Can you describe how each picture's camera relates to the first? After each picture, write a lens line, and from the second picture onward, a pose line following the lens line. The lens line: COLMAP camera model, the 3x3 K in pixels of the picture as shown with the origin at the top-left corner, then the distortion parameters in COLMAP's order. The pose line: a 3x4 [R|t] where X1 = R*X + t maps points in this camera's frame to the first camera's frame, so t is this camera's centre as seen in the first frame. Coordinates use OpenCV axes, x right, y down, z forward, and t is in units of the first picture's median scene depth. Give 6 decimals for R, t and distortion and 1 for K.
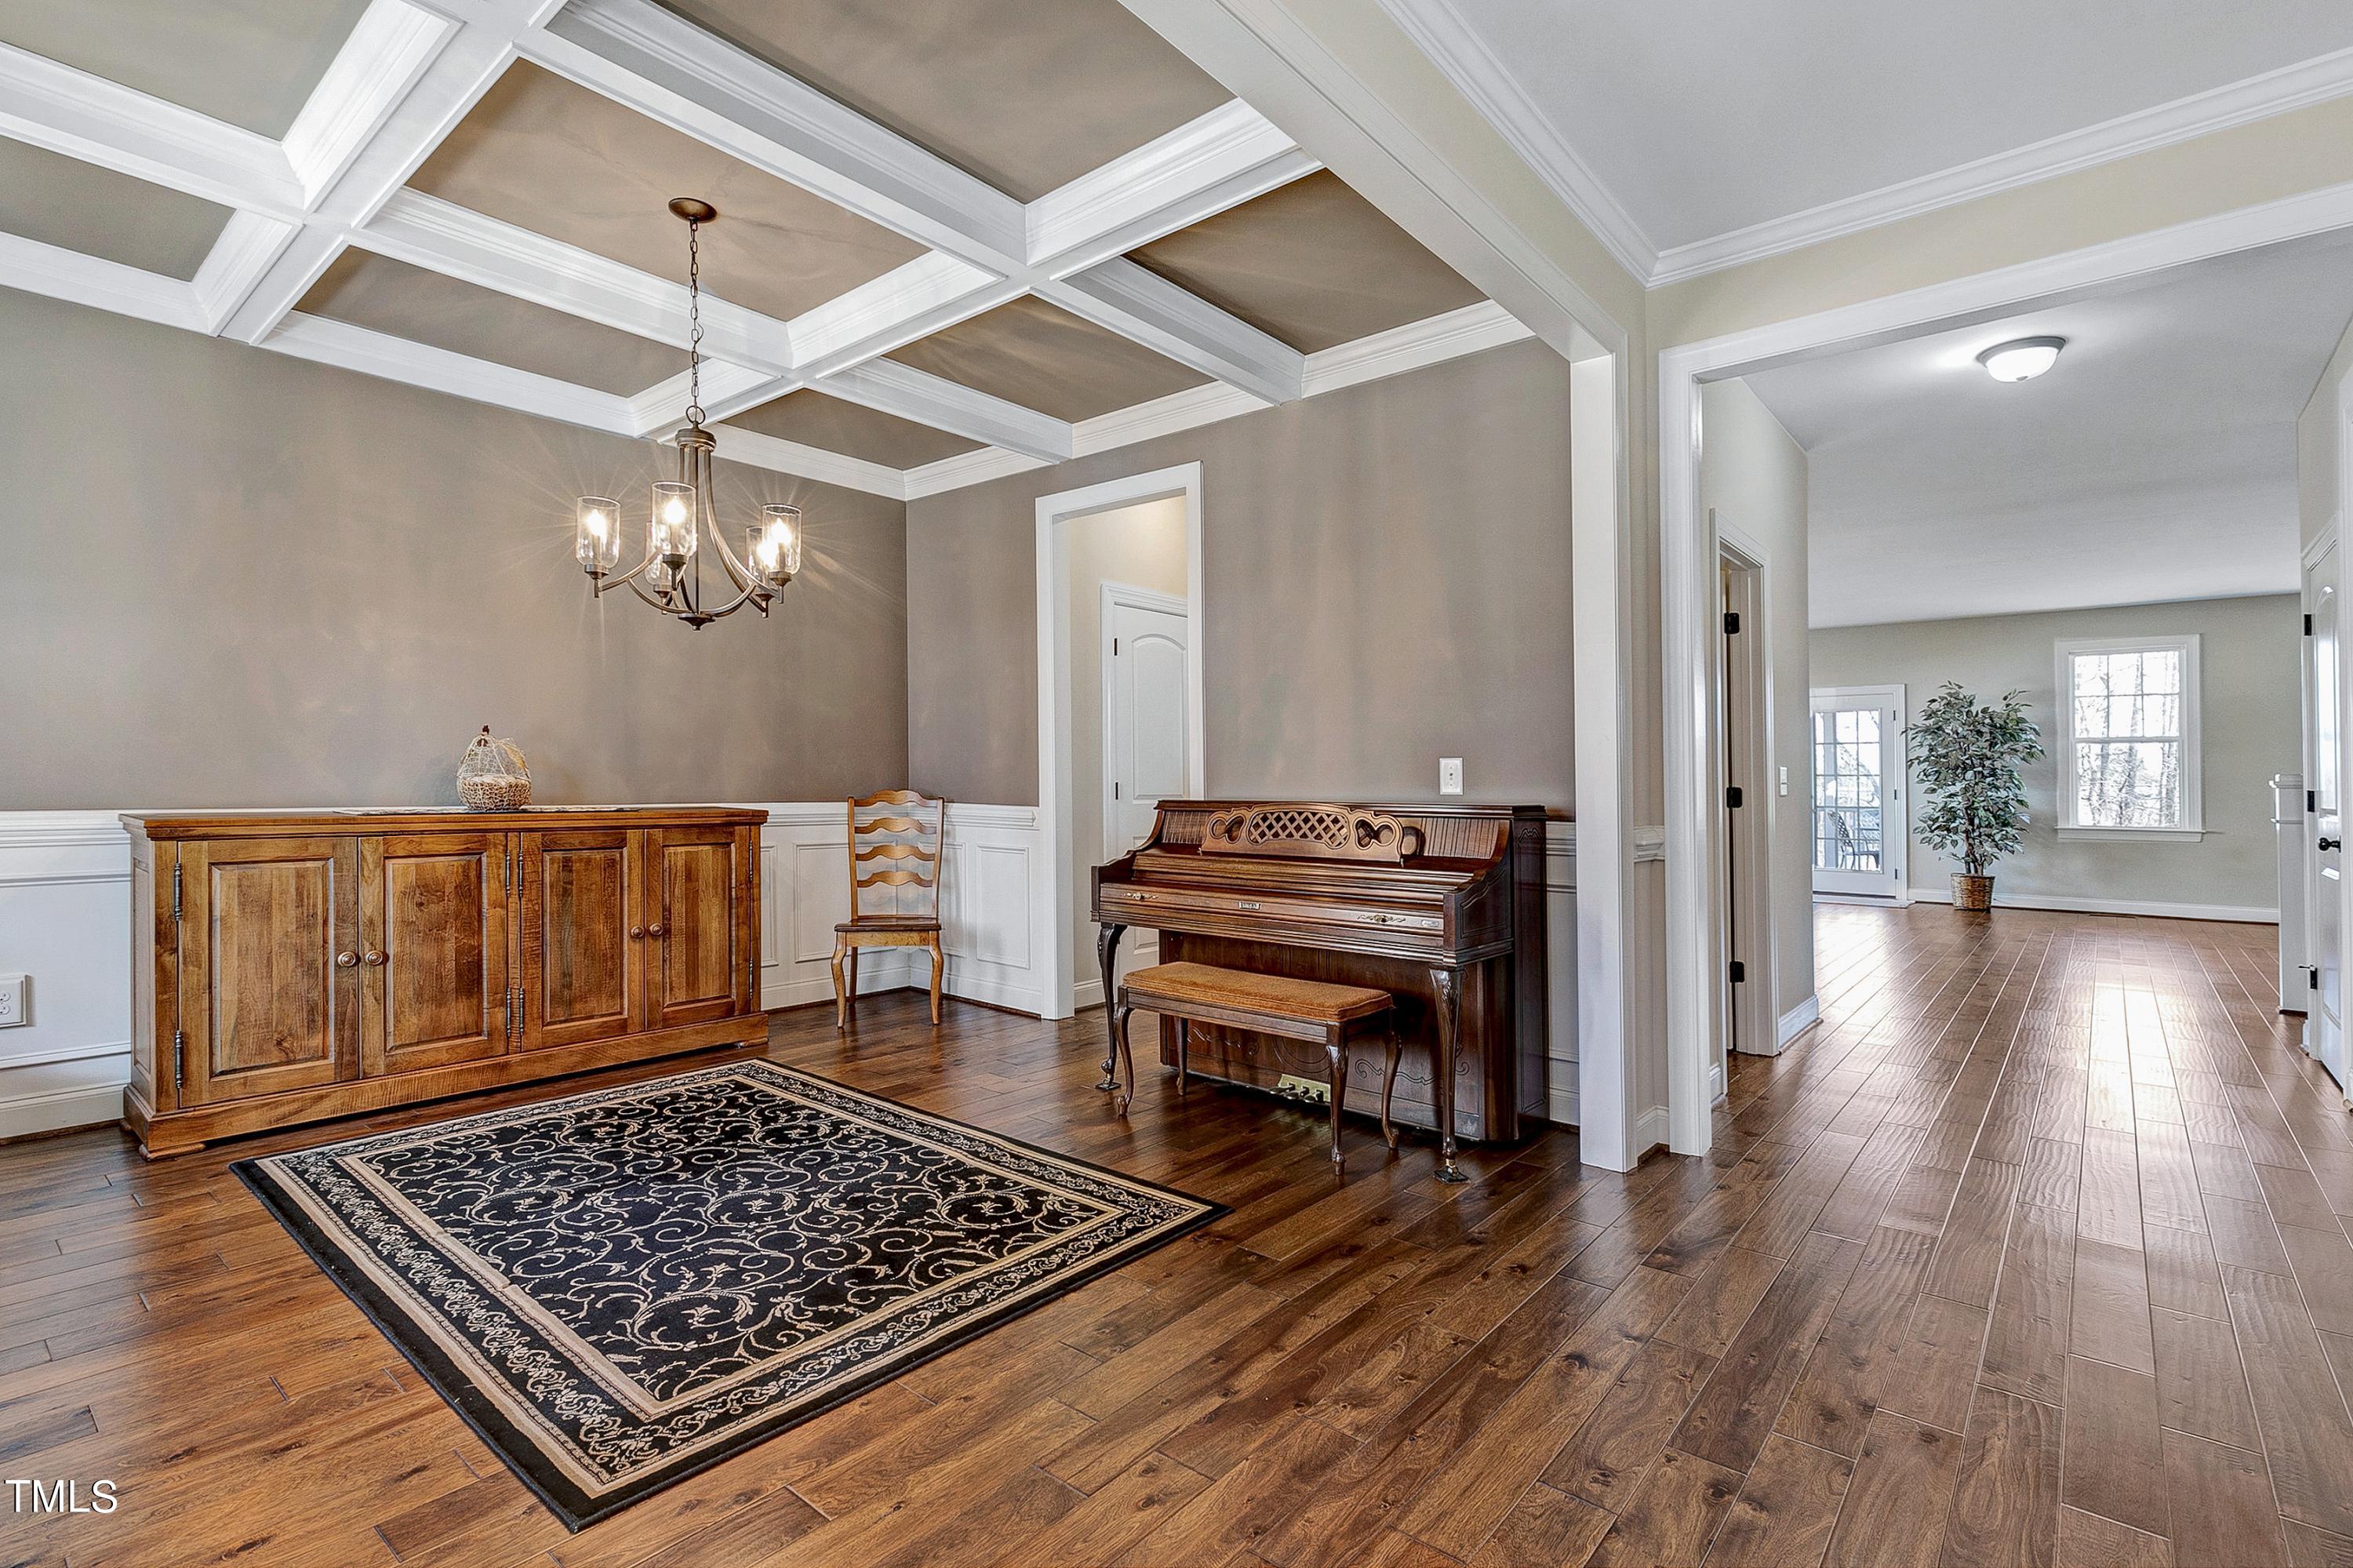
lens RADIAL K [[1091.6, 0, 1152.5], [0, 1091.6, 773.7], [0, 0, 1]] dist [0.009992, -0.001376]
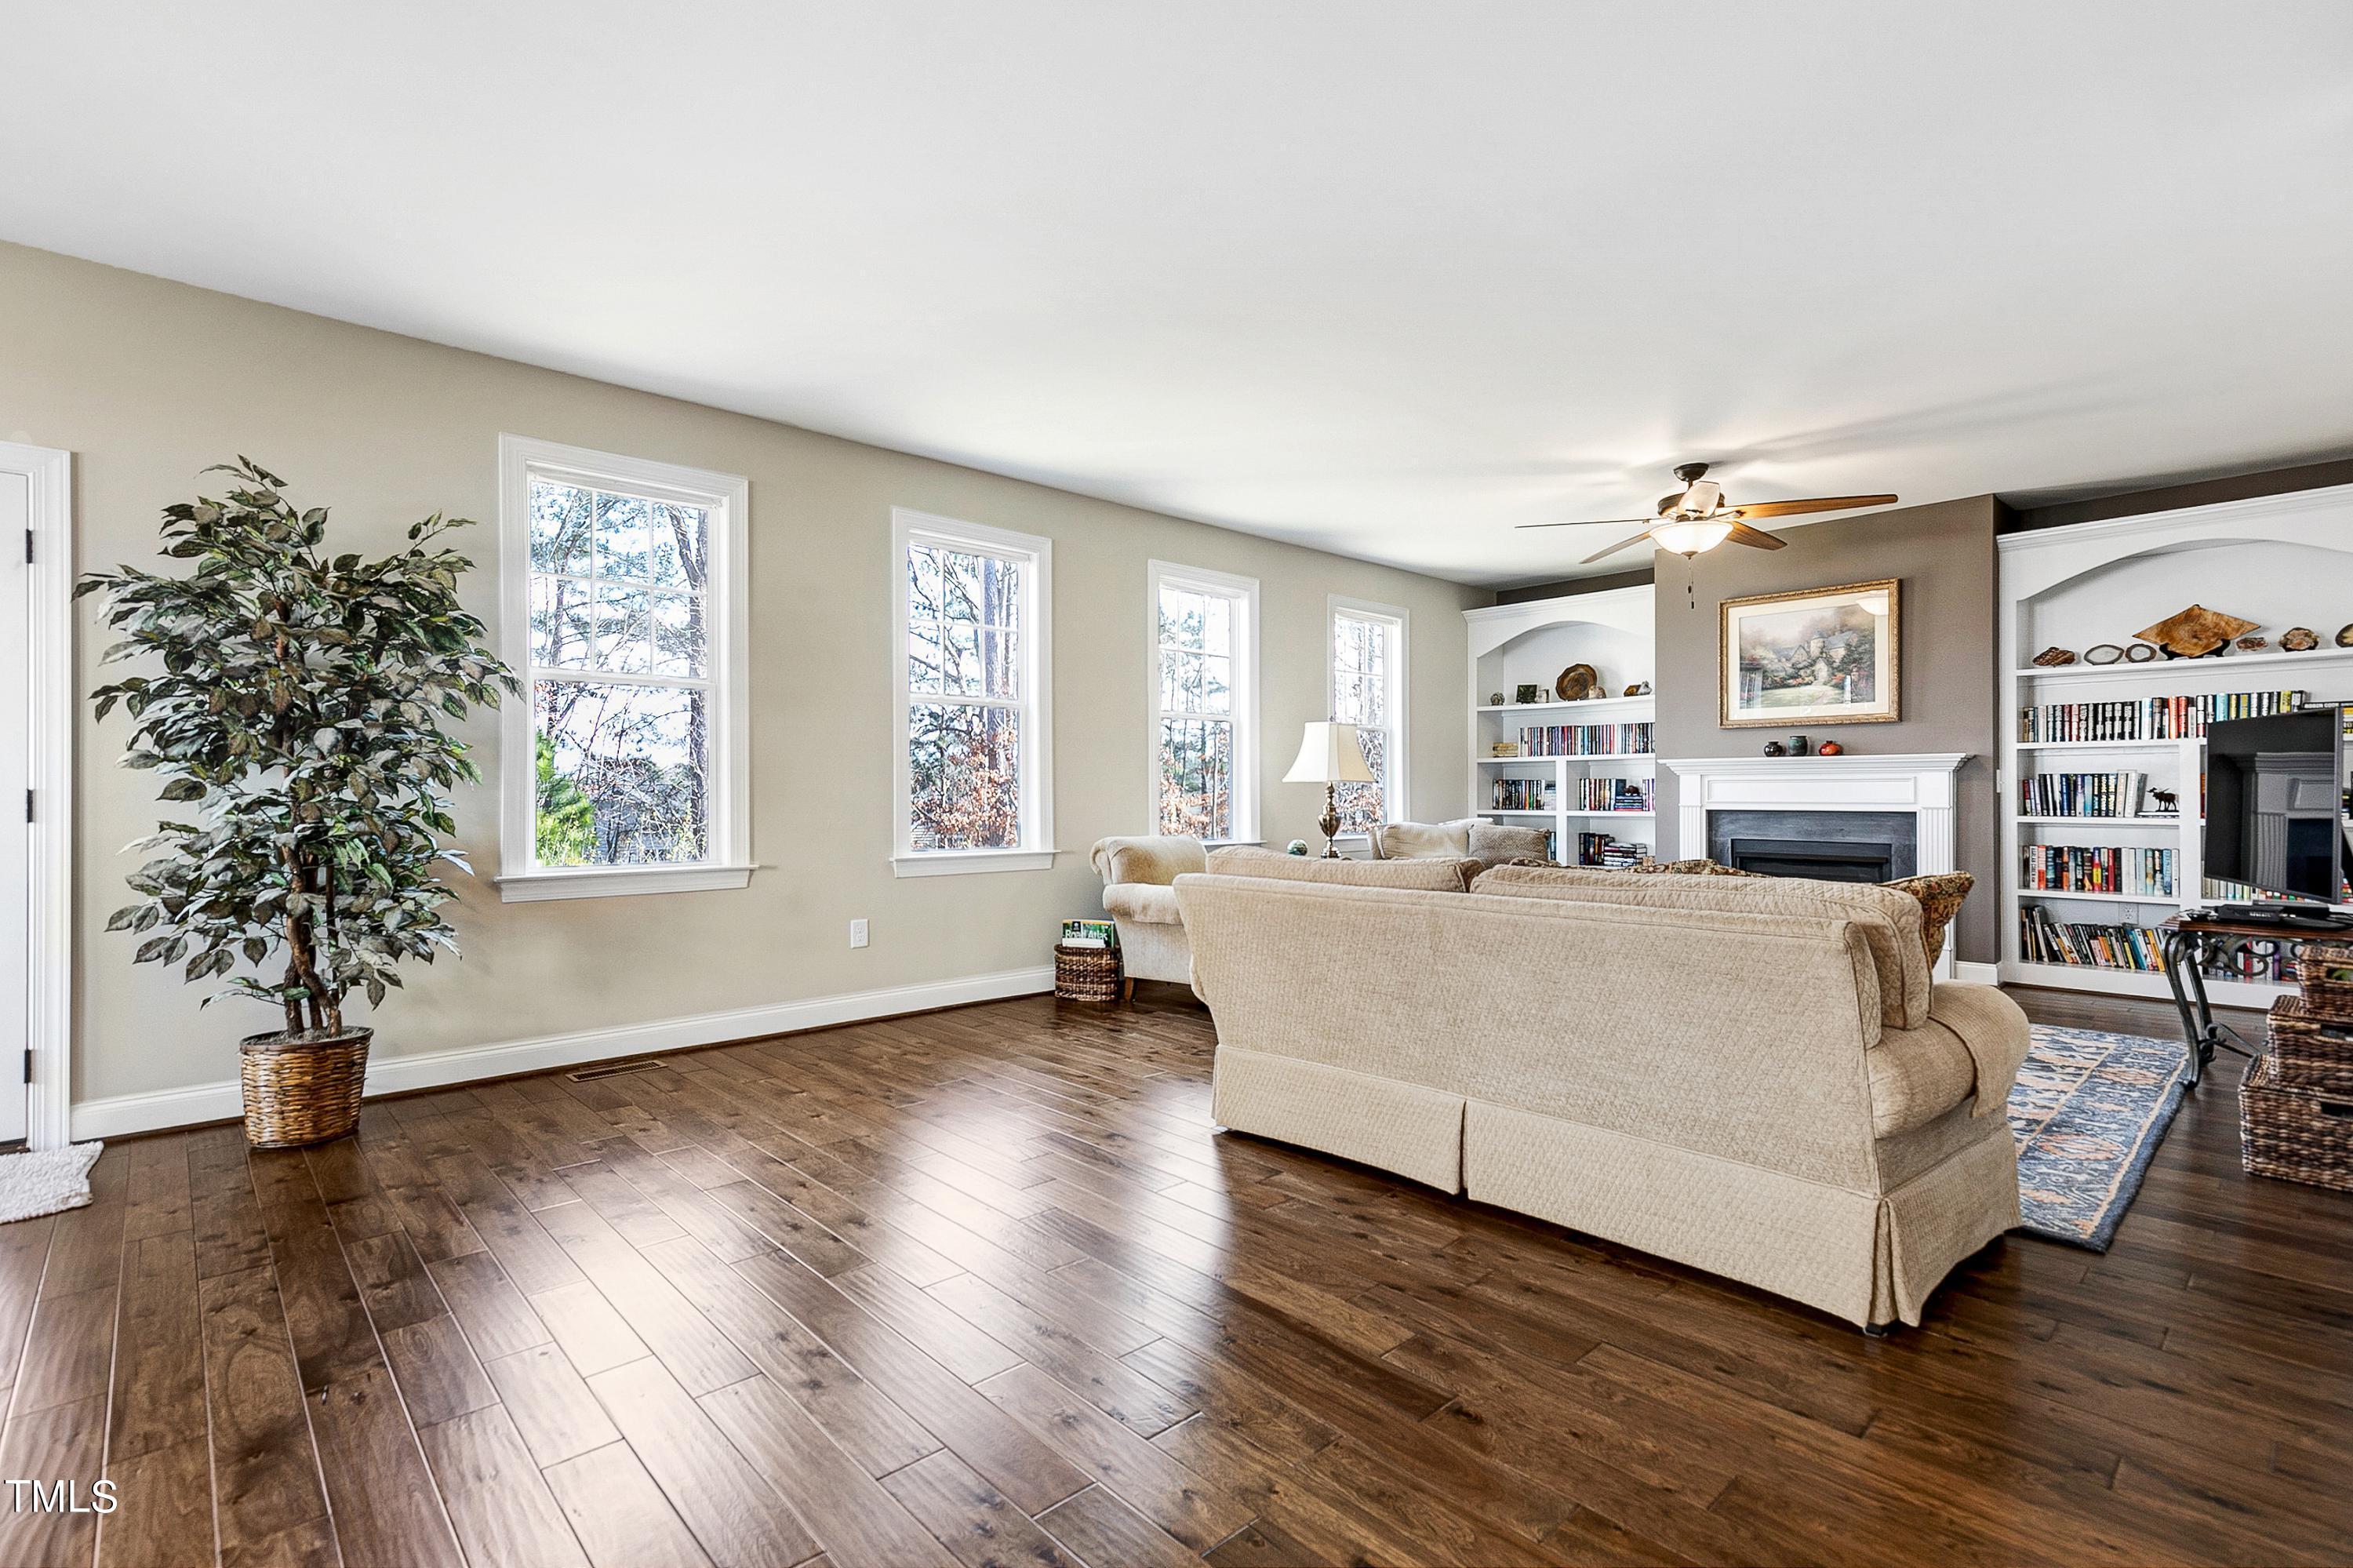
lens RADIAL K [[1091.6, 0, 1184.7], [0, 1091.6, 786.3], [0, 0, 1]] dist [0.009992, -0.001376]
pose [[0.109836, 0.003084, 0.993945, 0.278315], [-0.005869, 0.999980, -0.002454, 0.008663], [-0.993932, -0.005564, 0.109852, 0.441029]]
